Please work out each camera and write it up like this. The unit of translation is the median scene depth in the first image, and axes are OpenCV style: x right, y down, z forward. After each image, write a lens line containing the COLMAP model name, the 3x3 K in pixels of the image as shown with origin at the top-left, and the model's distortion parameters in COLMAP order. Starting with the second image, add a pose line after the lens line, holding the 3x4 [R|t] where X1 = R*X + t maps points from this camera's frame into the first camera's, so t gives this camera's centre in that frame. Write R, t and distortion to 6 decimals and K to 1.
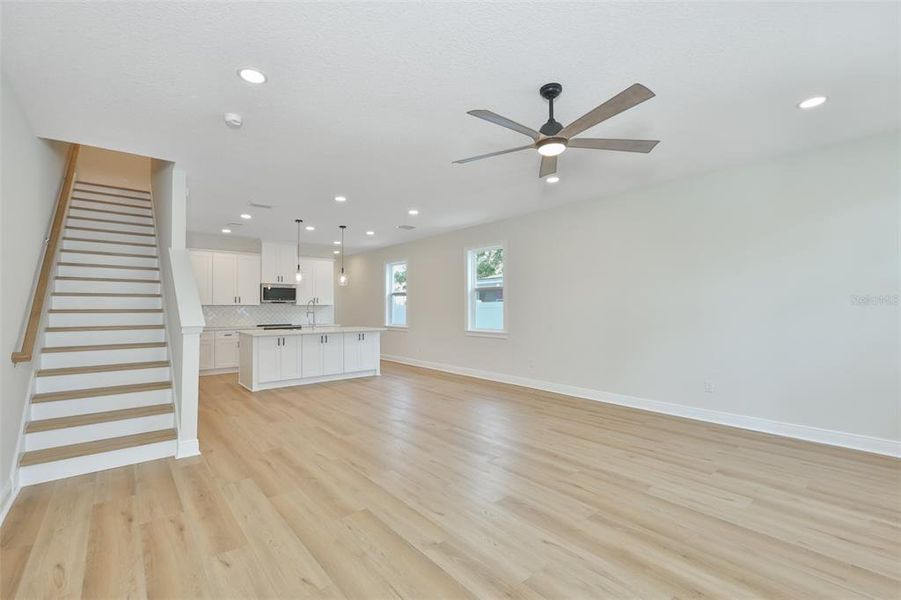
lens RADIAL K [[385.6, 0, 443.7], [0, 385.6, 301.4], [0, 0, 1]] dist [-0.003726, -0.000039]
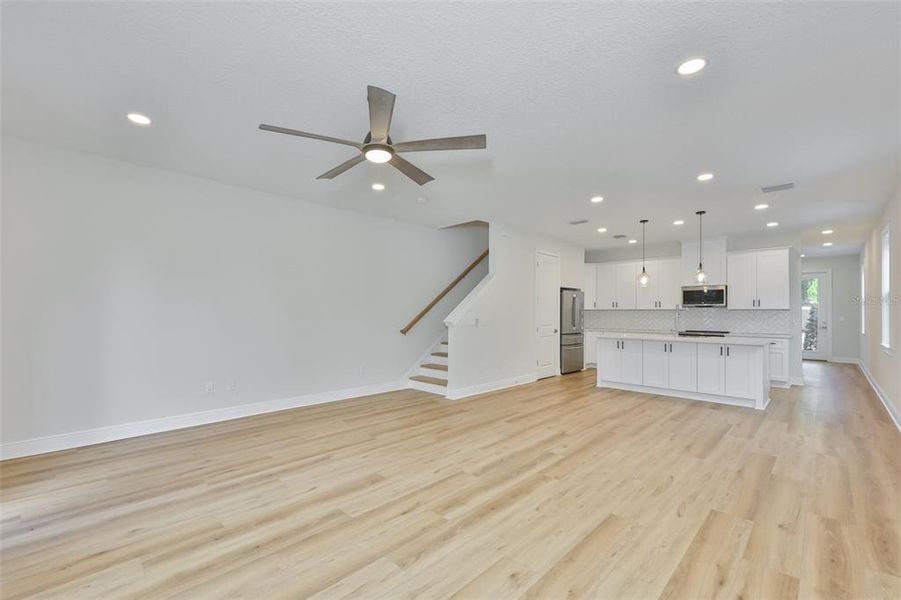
lens RADIAL K [[385.6, 0, 455.3], [0, 385.6, 304.5], [0, 0, 1]] dist [-0.003726, -0.000039]
pose [[0.108006, -0.014402, -0.994046, 0.882234], [0.010321, 0.999857, -0.013365, 0.010037], [0.994097, -0.008816, 0.108139, 0.724021]]
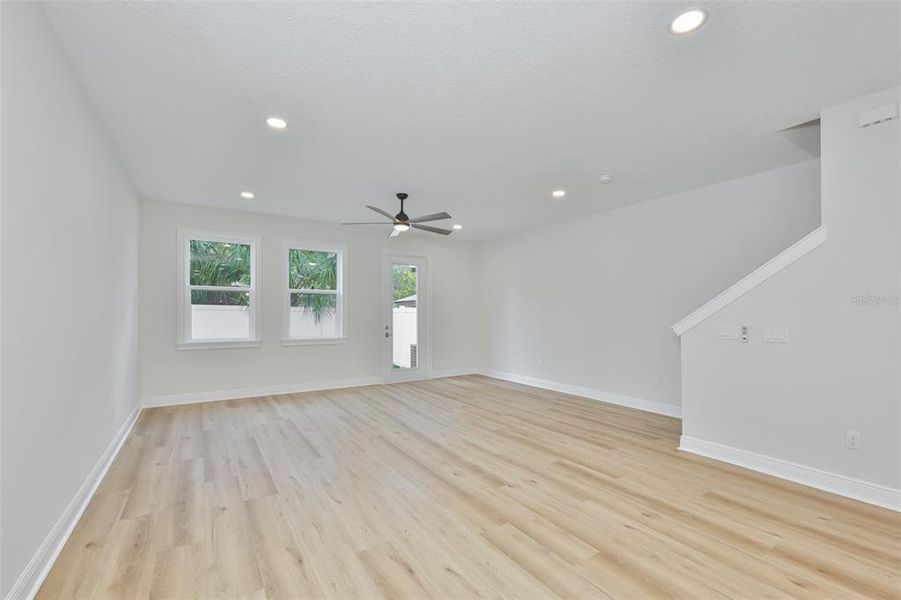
lens RADIAL K [[385.6, 0, 443.8], [0, 385.6, 306.4], [0, 0, 1]] dist [-0.003726, -0.000039]
pose [[-0.991549, 0.004859, 0.129644, -0.108168], [0.000716, 0.999488, -0.031983, 0.028285], [-0.129733, -0.031620, -0.991045, 1.886434]]
